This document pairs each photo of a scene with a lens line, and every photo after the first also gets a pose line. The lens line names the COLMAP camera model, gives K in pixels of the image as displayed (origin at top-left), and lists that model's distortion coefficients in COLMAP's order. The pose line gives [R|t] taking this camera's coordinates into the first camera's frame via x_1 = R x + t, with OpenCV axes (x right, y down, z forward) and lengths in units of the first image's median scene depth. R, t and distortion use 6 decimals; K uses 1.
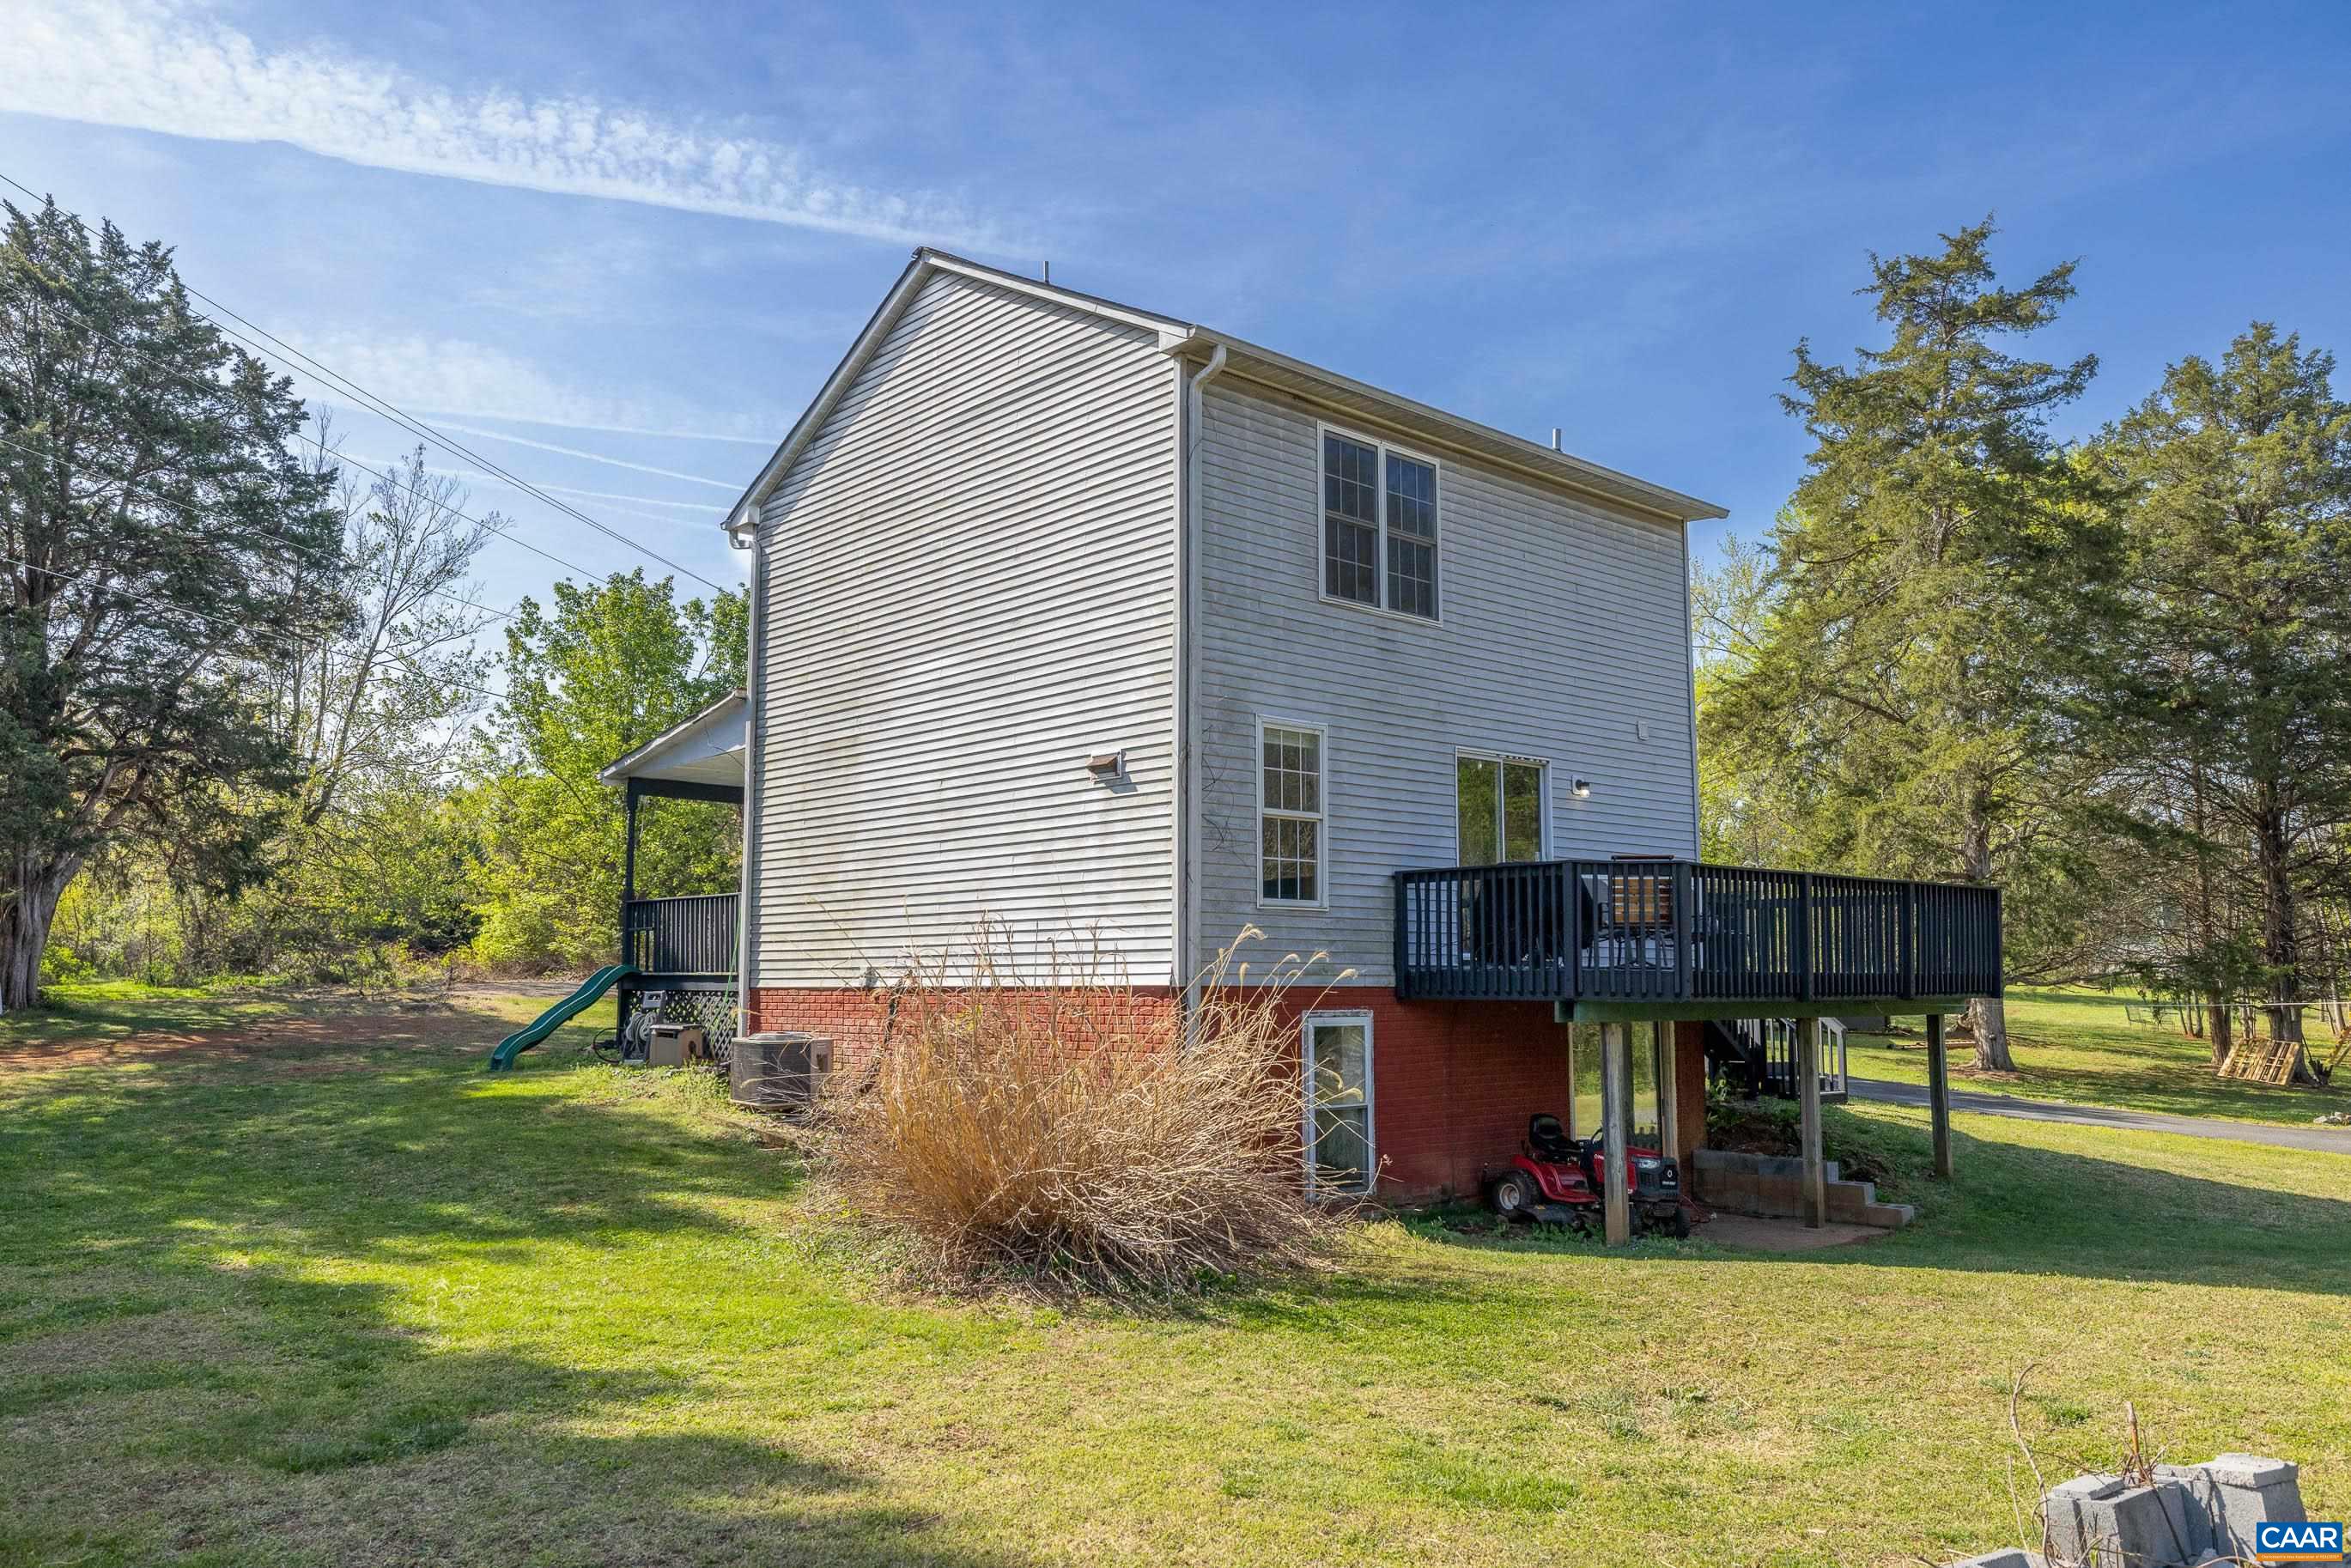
lens RADIAL K [[1820.7, 0, 1274.9], [0, 1820.7, 787.9], [0, 0, 1]] dist [0.007321, -0.014872]
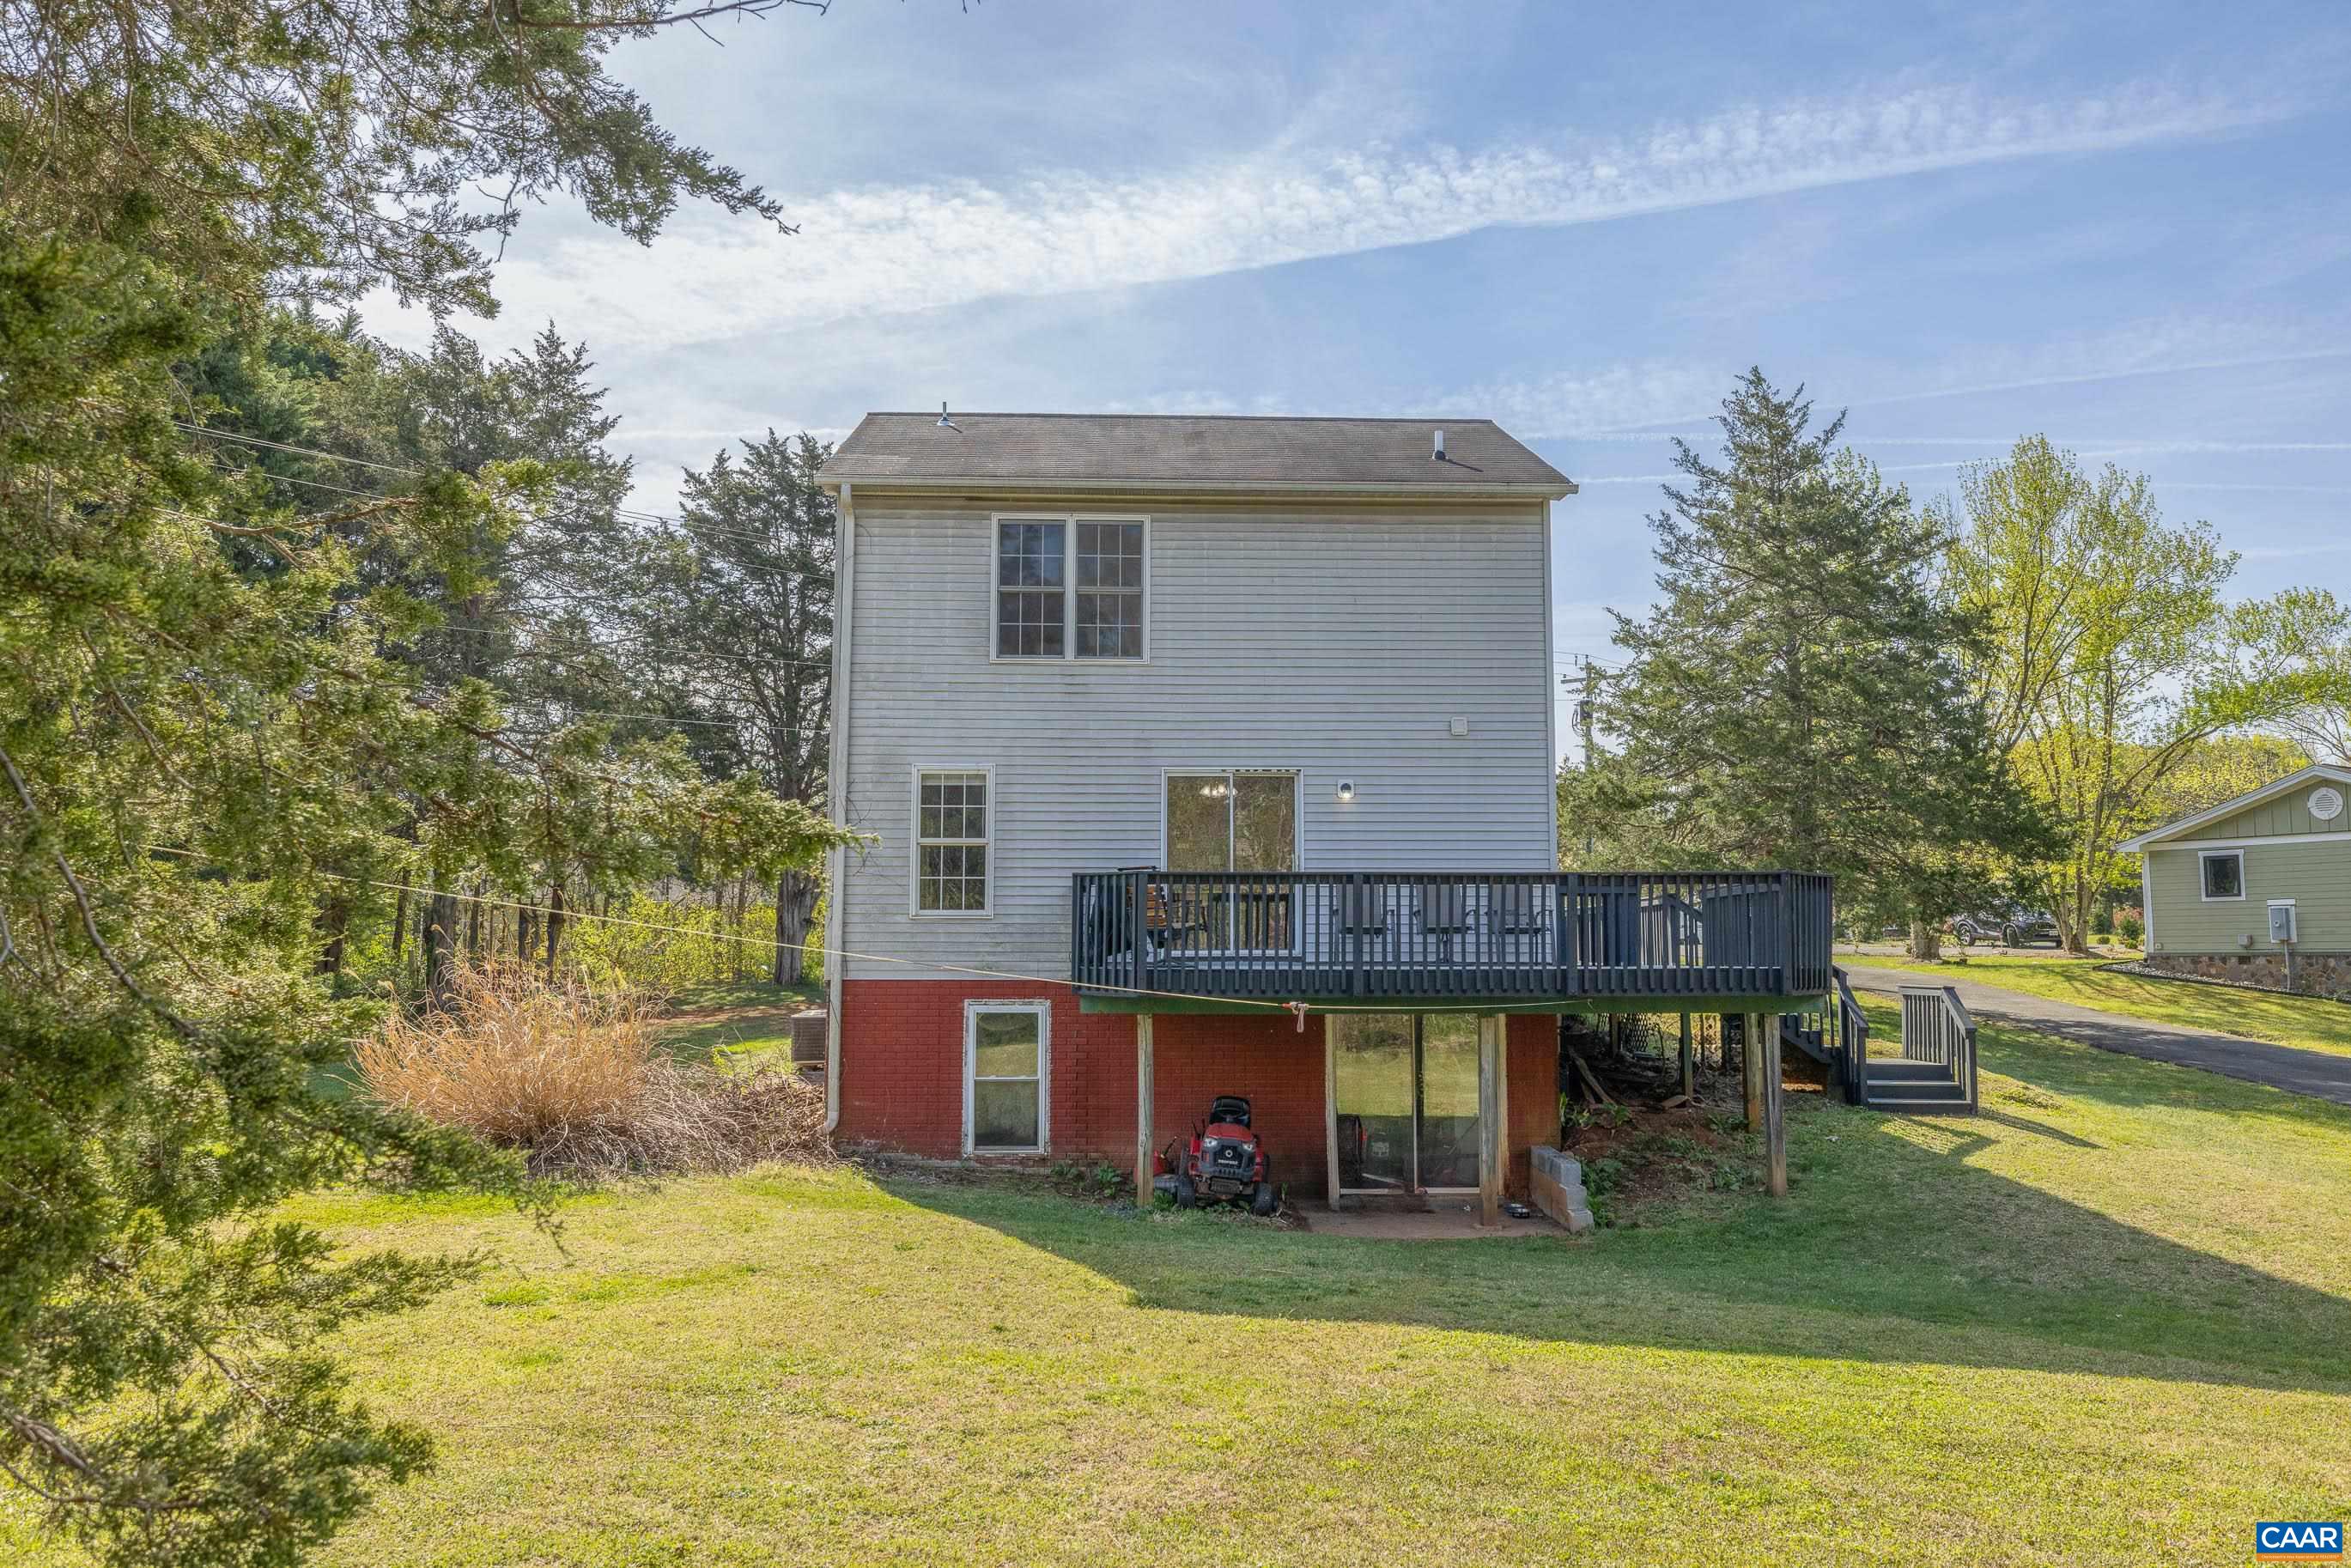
lens RADIAL K [[1820.7, 0, 1274.9], [0, 1820.7, 787.9], [0, 0, 1]] dist [0.007321, -0.014872]
pose [[0.743969, -0.057771, -0.665712, 0.116894], [0.072093, 0.997380, -0.005985, 0.000194], [0.664314, -0.043541, 0.746185, 0.026188]]
